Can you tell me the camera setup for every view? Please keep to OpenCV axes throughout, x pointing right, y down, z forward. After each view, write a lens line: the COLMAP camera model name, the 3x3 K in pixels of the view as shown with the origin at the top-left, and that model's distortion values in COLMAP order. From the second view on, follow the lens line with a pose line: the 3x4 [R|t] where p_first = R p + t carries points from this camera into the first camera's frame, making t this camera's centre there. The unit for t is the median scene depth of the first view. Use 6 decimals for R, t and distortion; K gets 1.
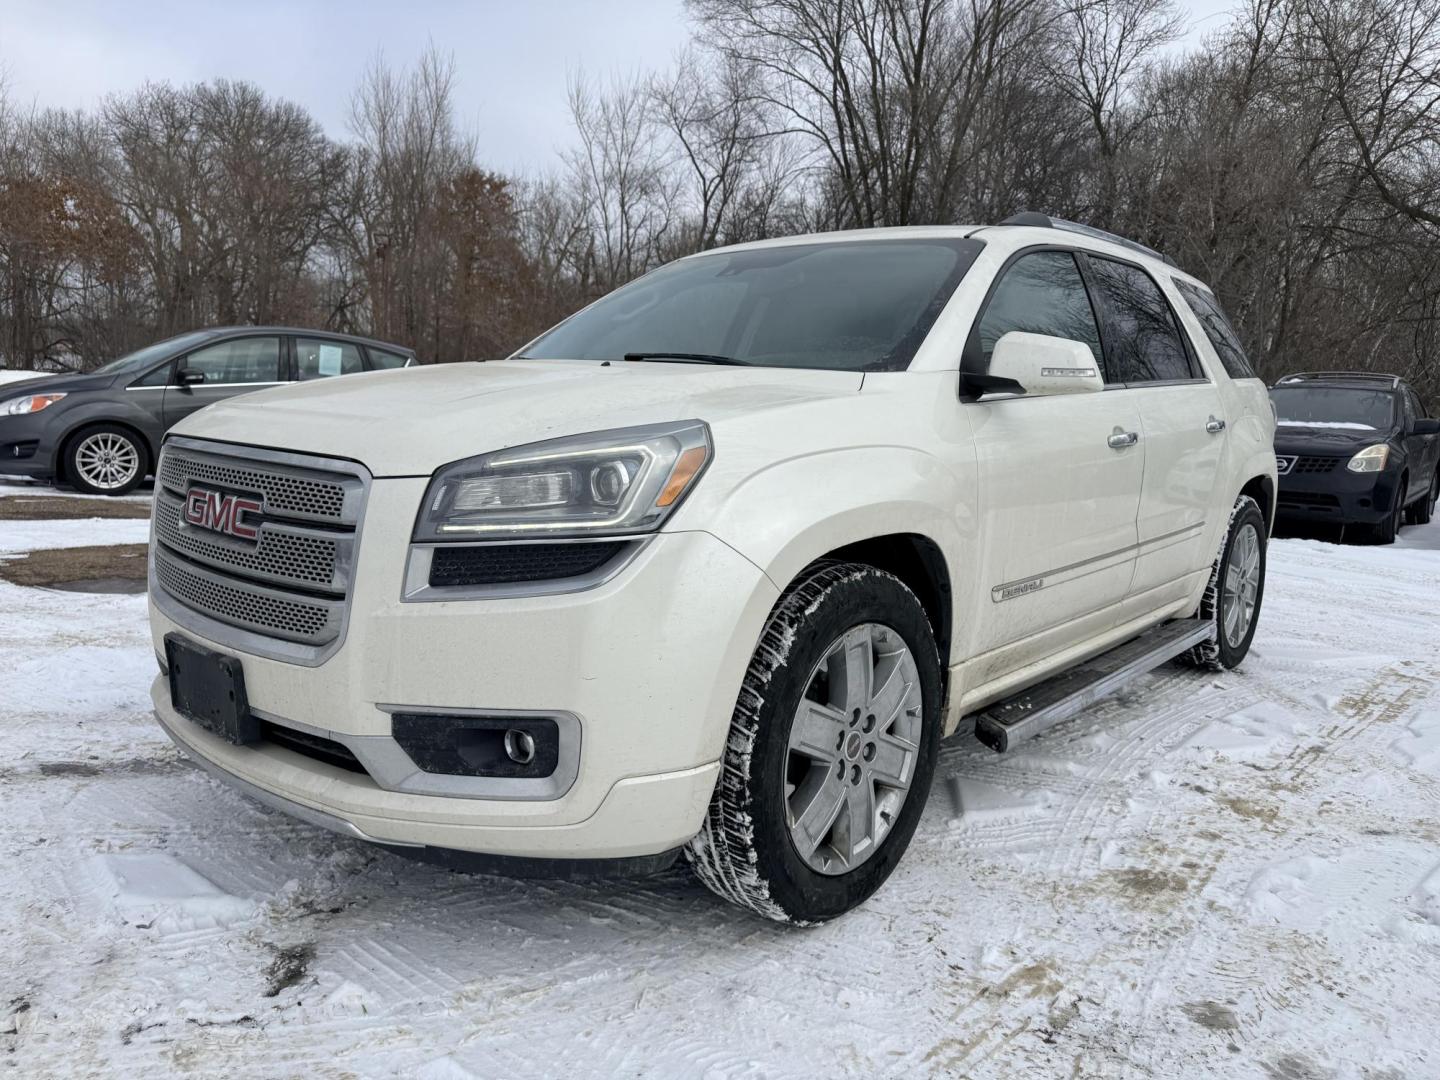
lens RADIAL K [[1006.6, 0, 722.5], [0, 1006.6, 546.4], [0, 0, 1]] dist [0.061032, -0.050926]
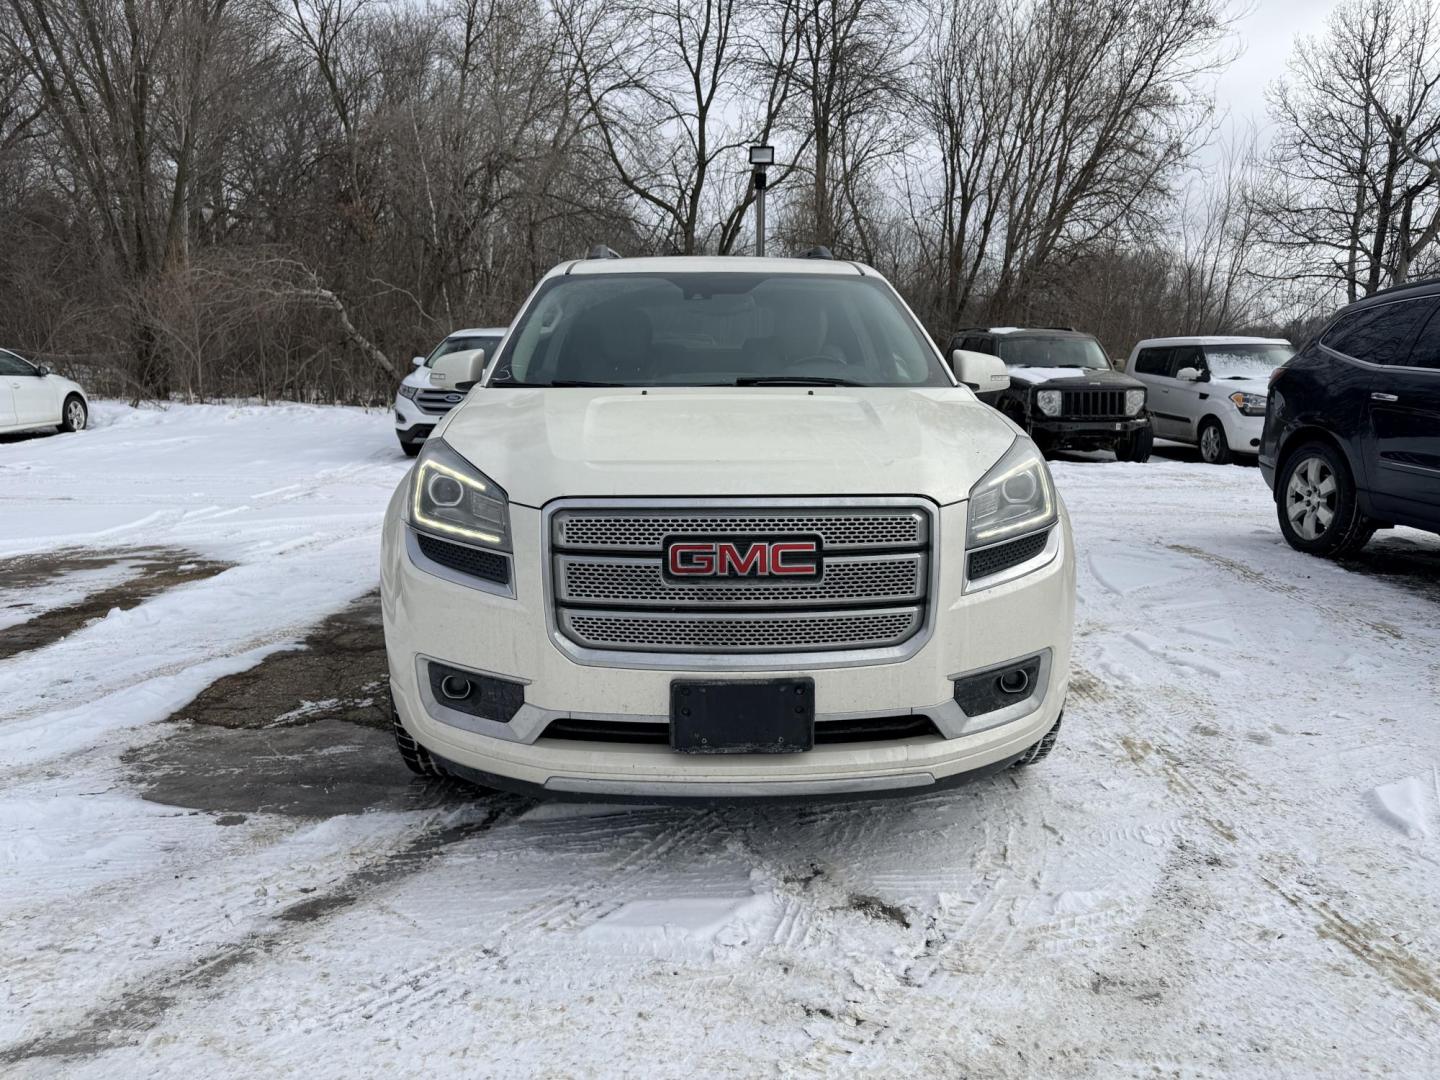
lens RADIAL K [[1006.6, 0, 716.8], [0, 1006.6, 542.9], [0, 0, 1]] dist [0.061032, -0.050926]
pose [[0.734405, -0.159214, 0.659773, -0.983779], [0.127482, 0.987153, 0.096315, -0.127575], [-0.666632, 0.013375, 0.745267, 0.153740]]
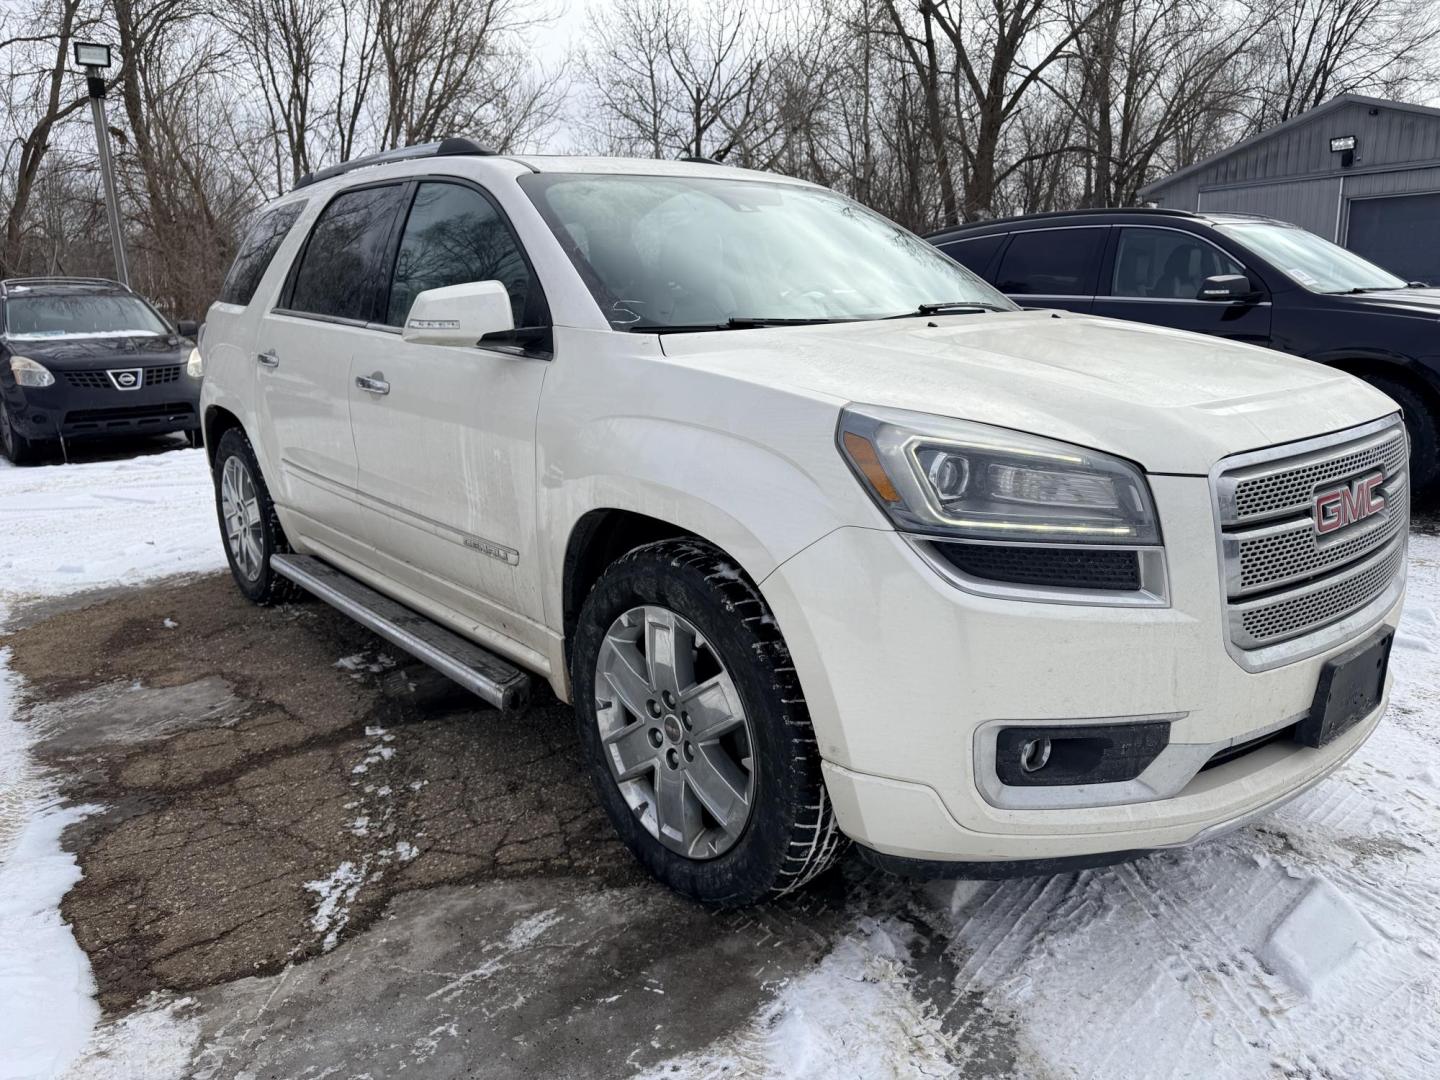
lens RADIAL K [[1006.6, 0, 710.3], [0, 1006.6, 537.9], [0, 0, 1]] dist [0.061032, -0.050926]
pose [[0.161982, -0.271954, 0.948580, -1.186696], [0.184324, 0.952694, 0.241658, -0.269930], [-0.969426, 0.135702, 0.204447, 1.106566]]
